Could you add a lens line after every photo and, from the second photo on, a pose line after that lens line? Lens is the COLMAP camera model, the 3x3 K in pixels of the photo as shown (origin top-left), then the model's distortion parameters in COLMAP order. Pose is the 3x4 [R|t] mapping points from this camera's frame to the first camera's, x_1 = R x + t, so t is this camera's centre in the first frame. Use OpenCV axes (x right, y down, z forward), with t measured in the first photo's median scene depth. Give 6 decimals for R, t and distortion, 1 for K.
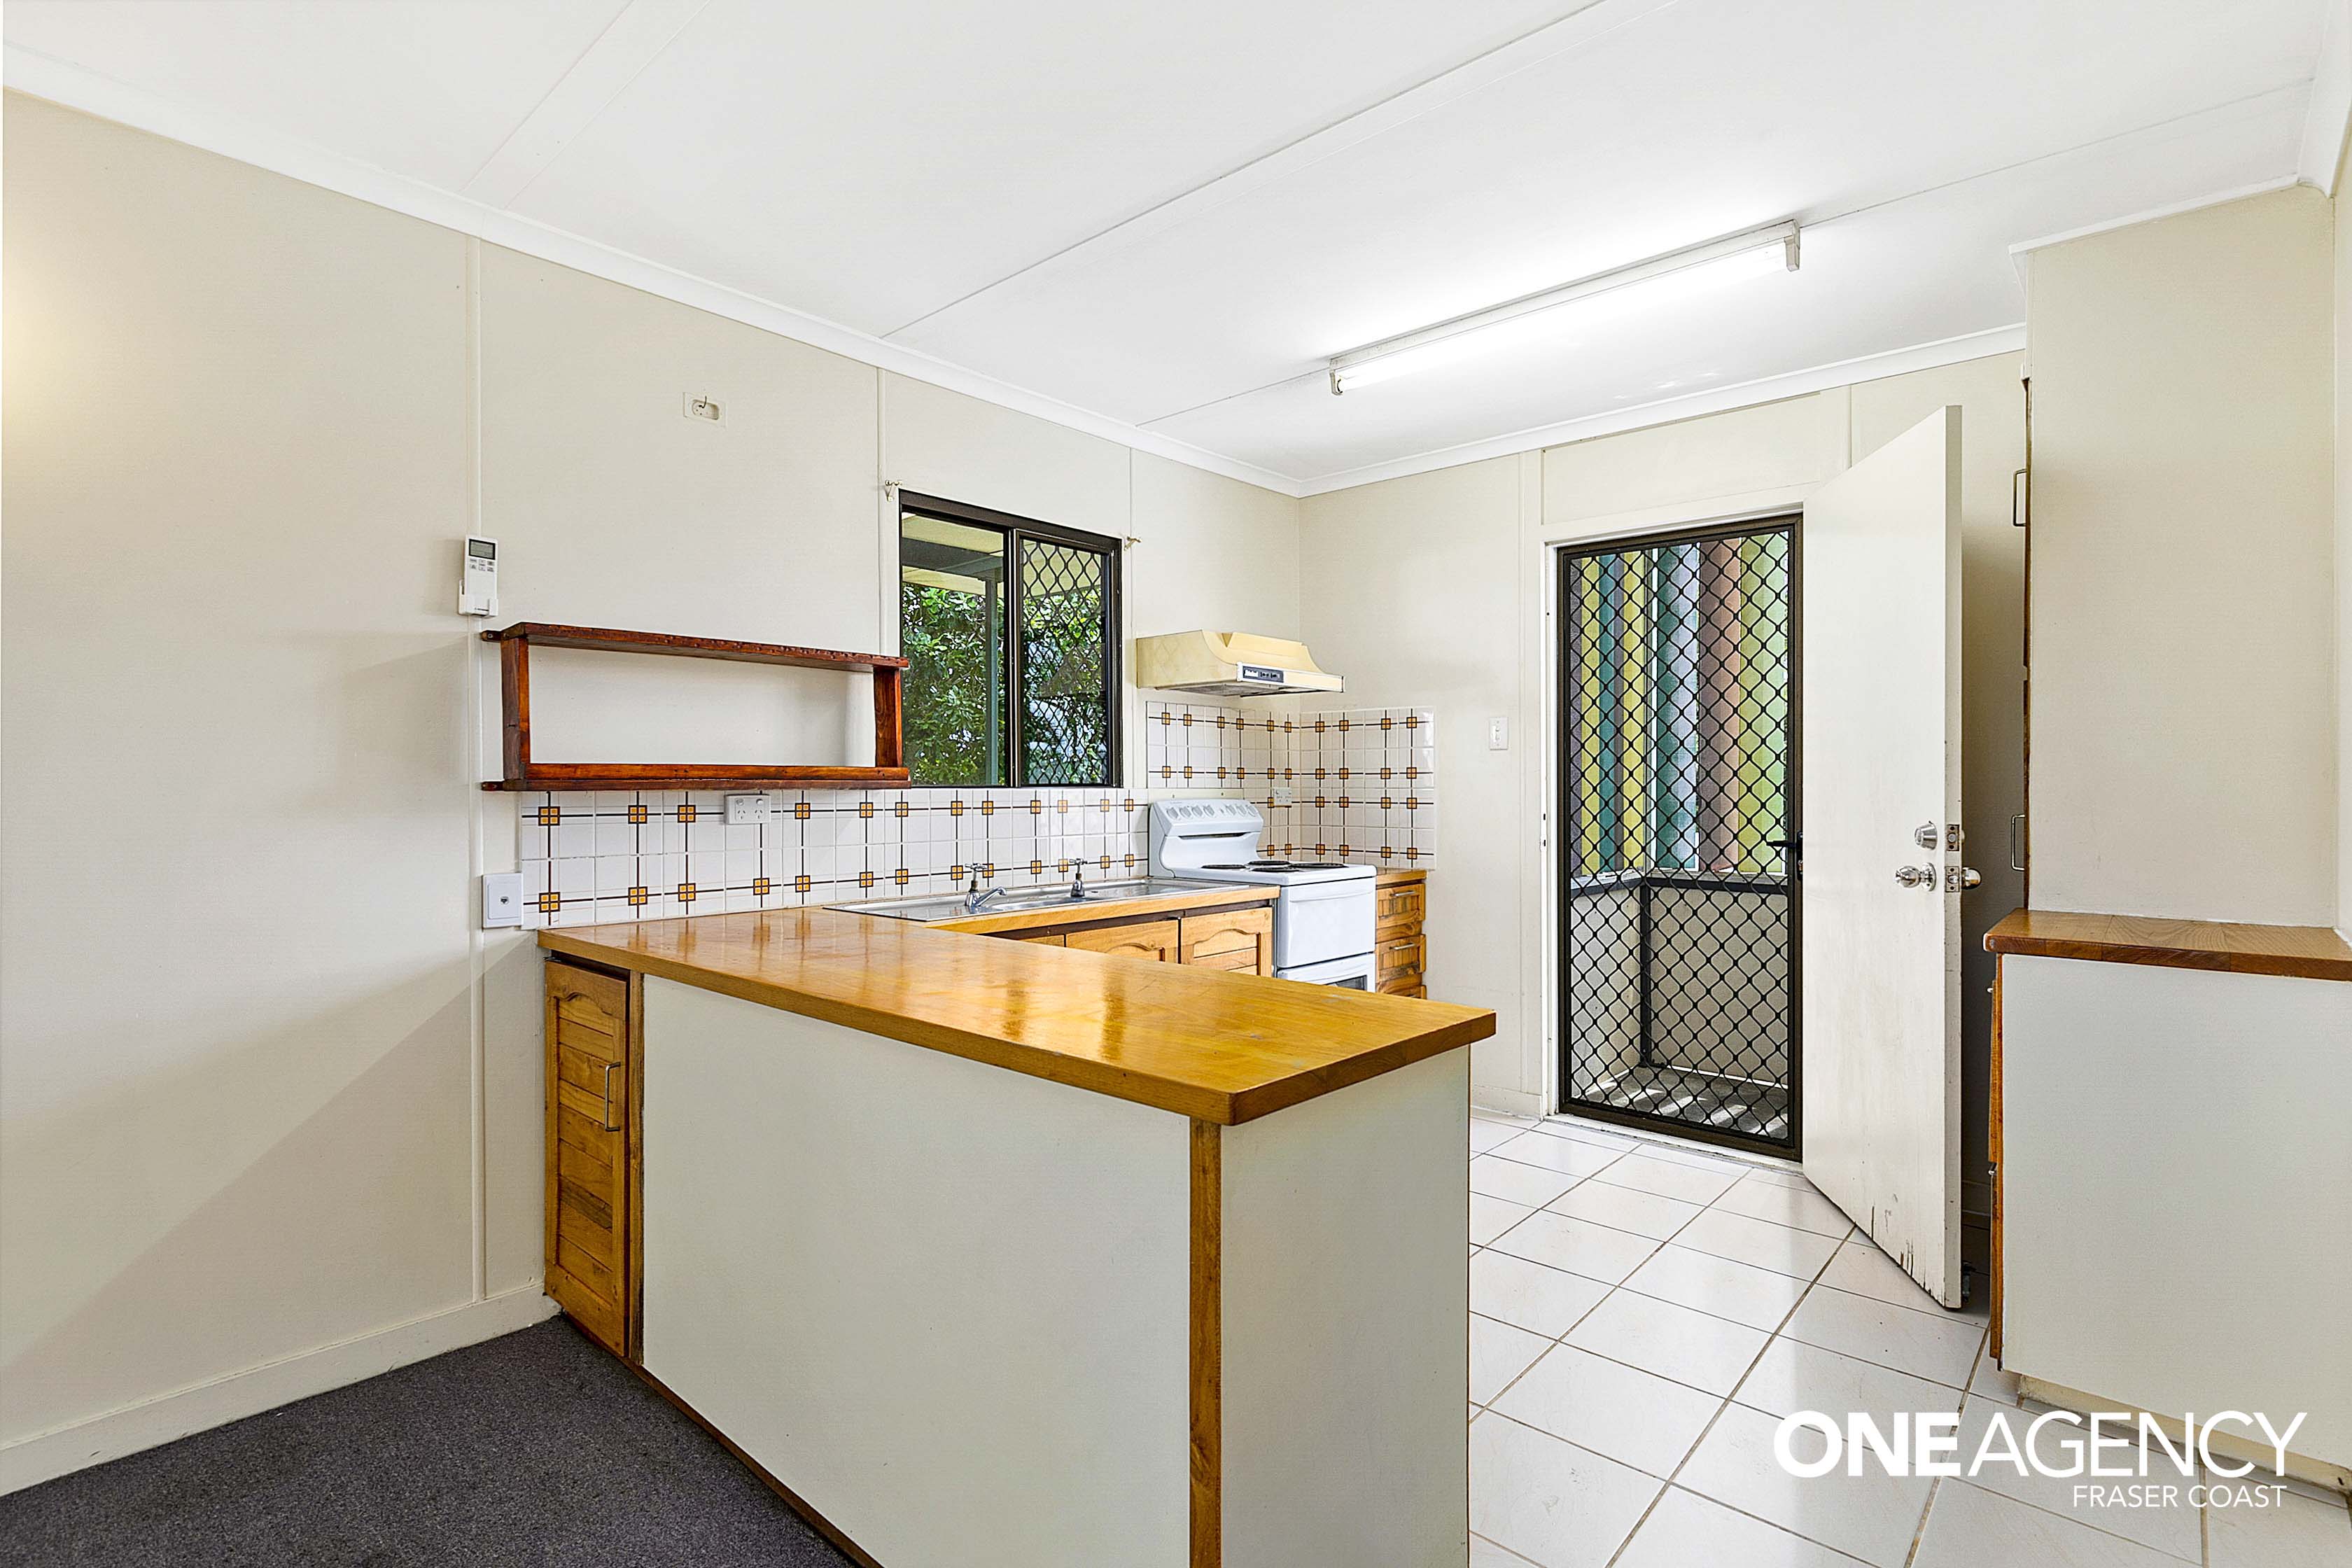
lens RADIAL K [[1120.6, 0, 1222.9], [0, 1120.6, 786.7], [0, 0, 1]] dist [0.002078, -0.001042]
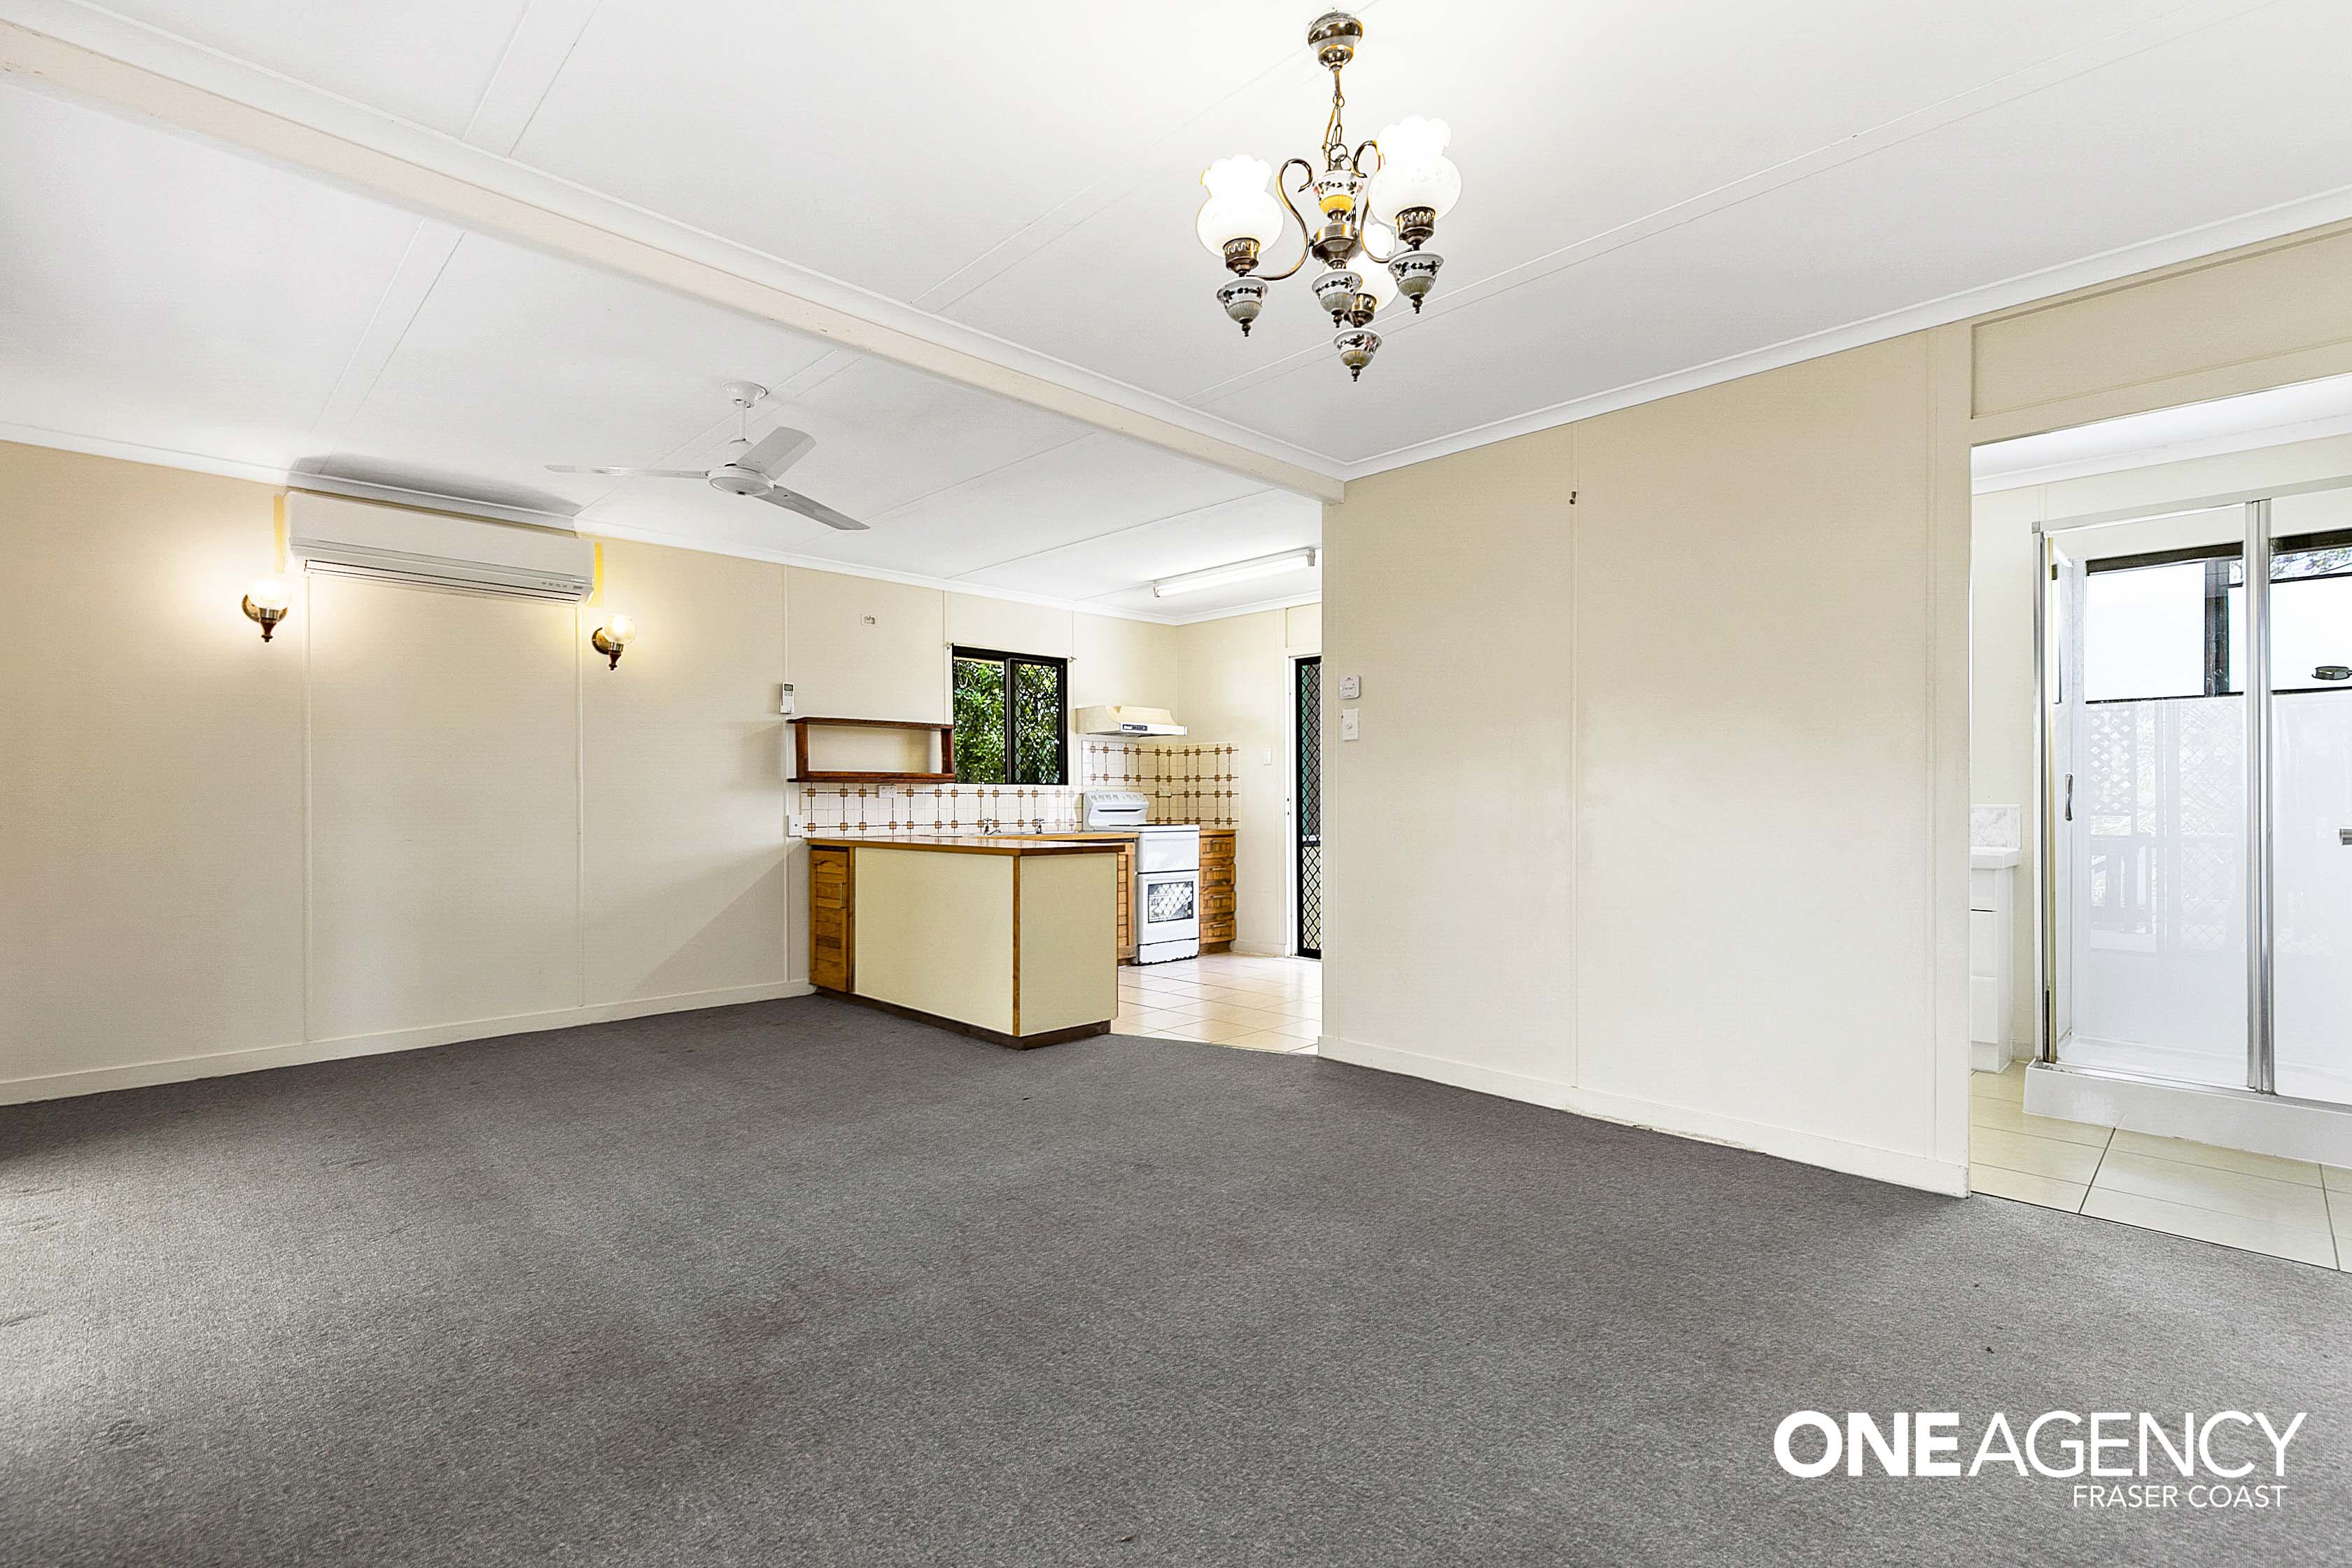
lens RADIAL K [[1058.0, 0, 1236.0], [0, 1058.0, 797.2], [0, 0, 1]] dist [-0.001515, 0.001221]
pose [[0.999066, -0.001012, -0.043197, 0.349248], [0.000841, 0.999992, -0.003976, 0.036900], [0.043200, 0.003936, 0.999059, -1.029854]]
